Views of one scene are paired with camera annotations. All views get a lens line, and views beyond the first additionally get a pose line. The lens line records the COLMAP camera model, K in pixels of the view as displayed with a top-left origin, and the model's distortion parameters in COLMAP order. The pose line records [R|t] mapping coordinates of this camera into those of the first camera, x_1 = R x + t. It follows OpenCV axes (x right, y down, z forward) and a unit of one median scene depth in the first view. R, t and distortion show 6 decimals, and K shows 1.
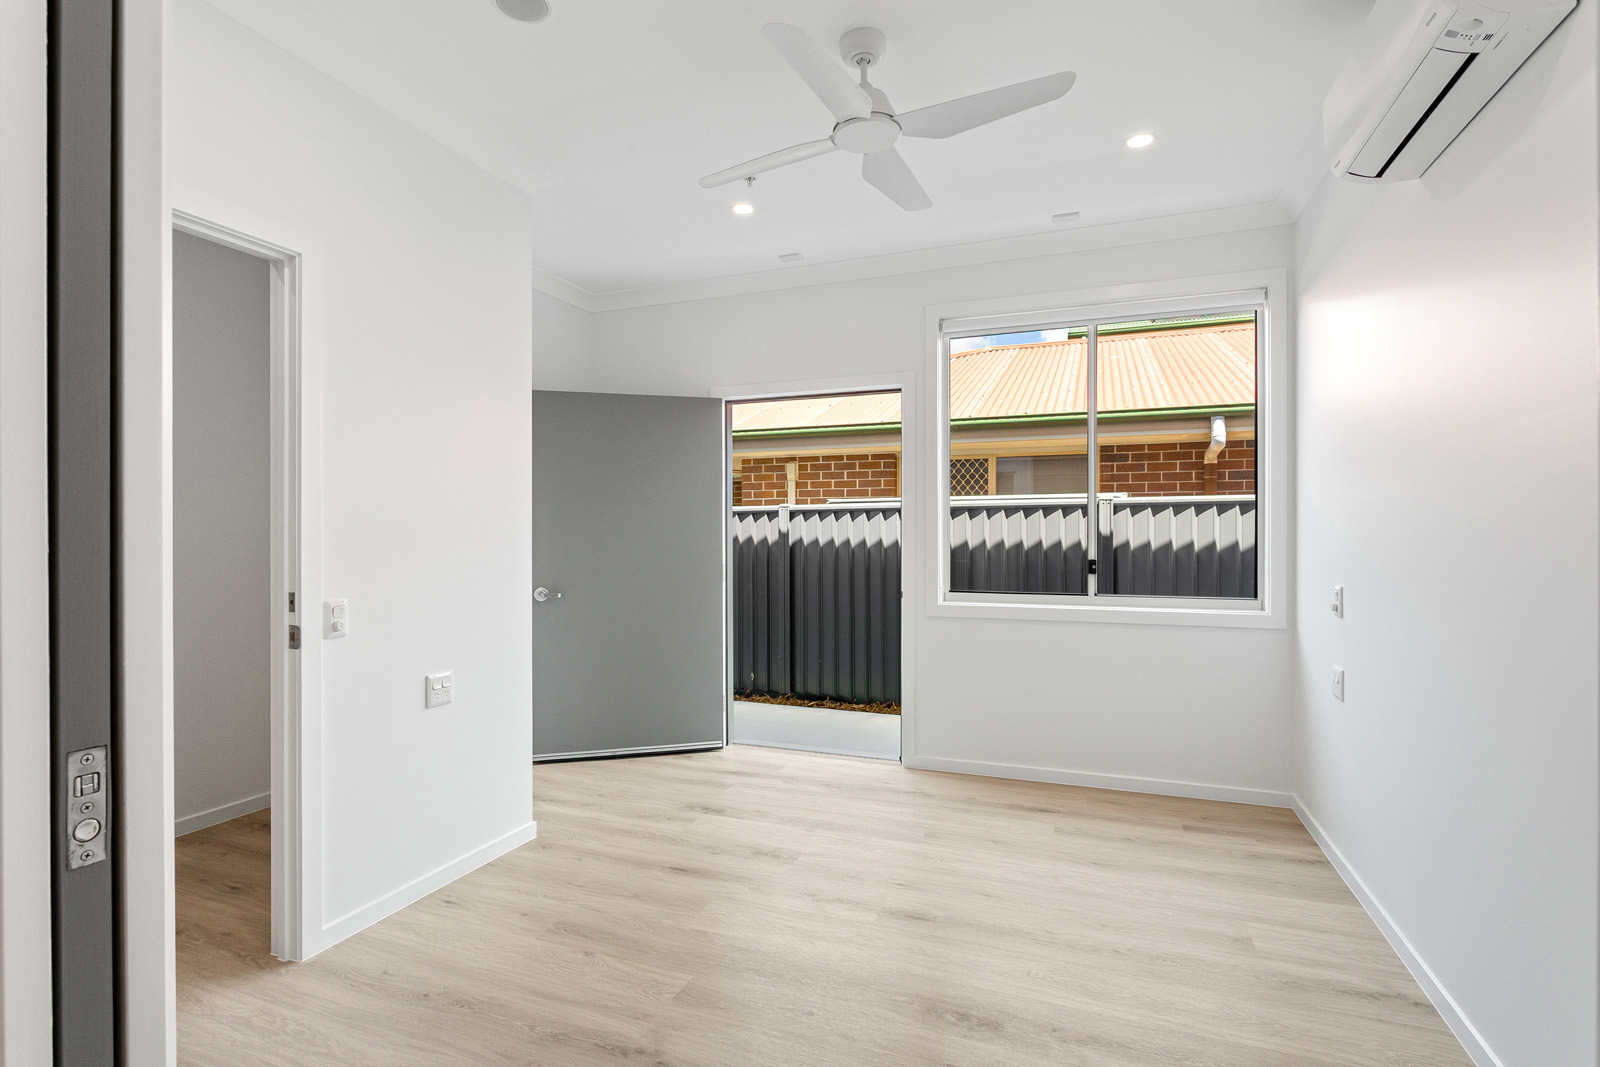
lens RADIAL K [[757.2, 0, 805.9], [0, 757.2, 533.2], [0, 0, 1]] dist [-0.002678, 0.000012]
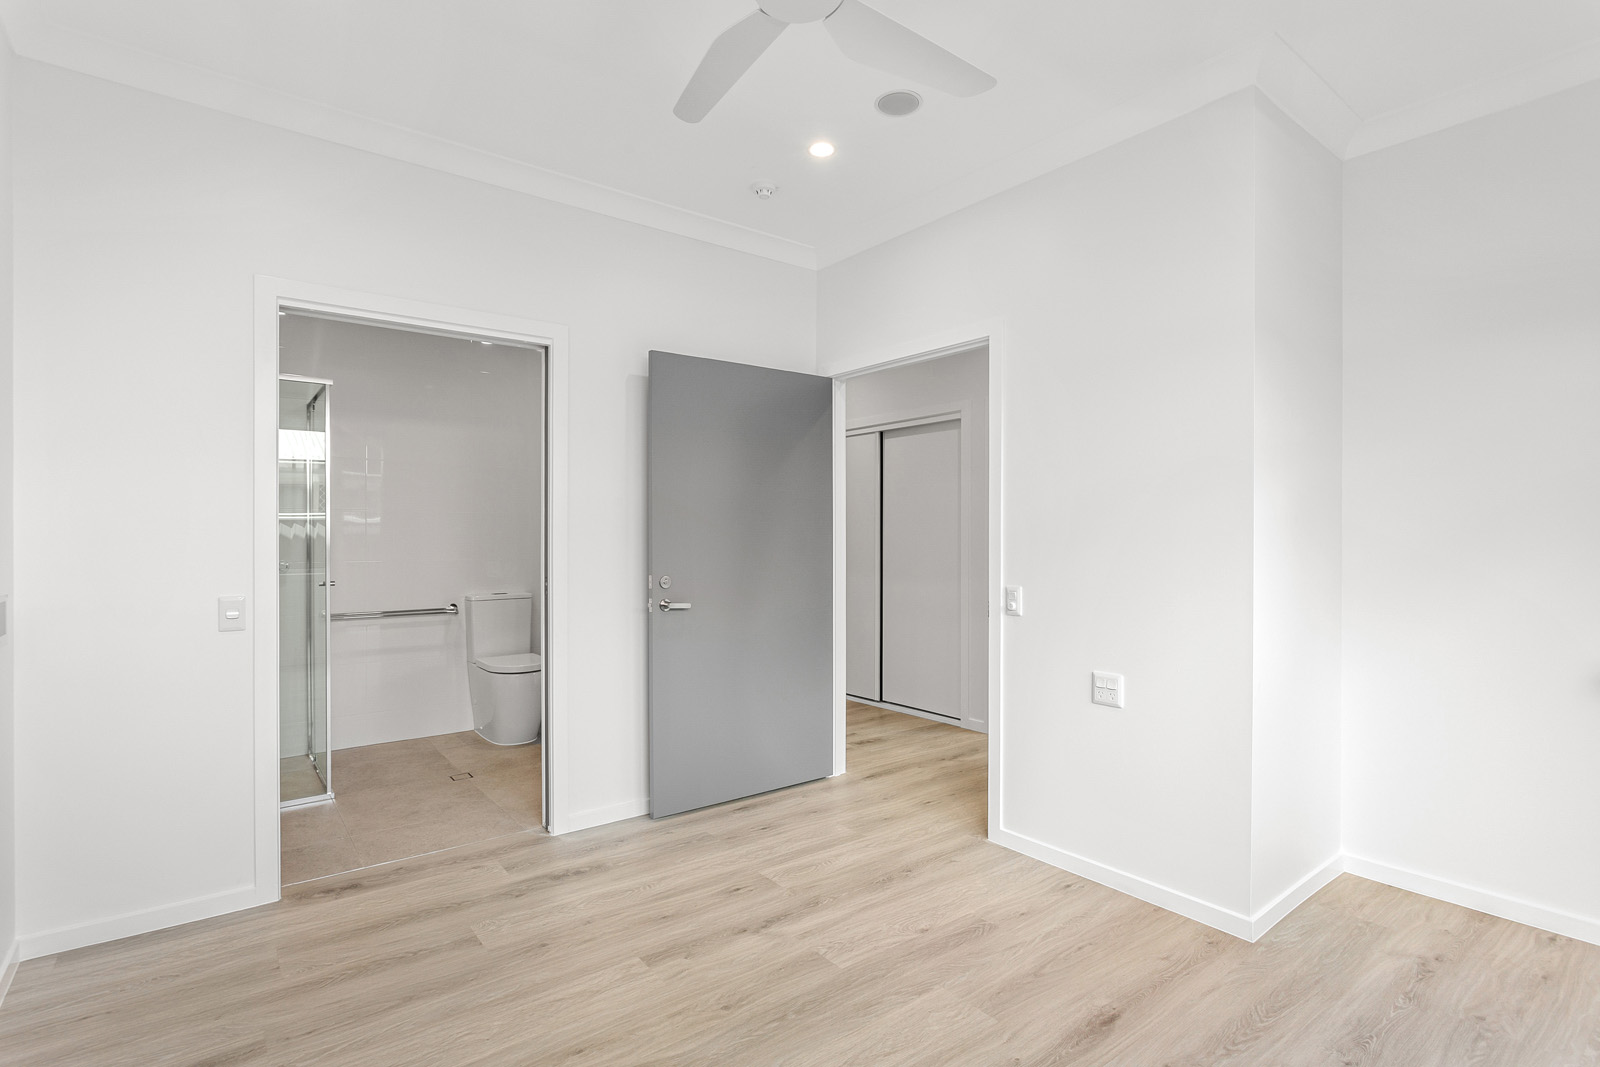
lens RADIAL K [[757.2, 0, 799.3], [0, 757.2, 539.7], [0, 0, 1]] dist [-0.002678, 0.000012]
pose [[-0.513936, -0.009819, -0.857772, 0.672778], [-0.006088, 0.999951, -0.007798, 0.019846], [0.857807, 0.001215, -0.513970, 1.318701]]
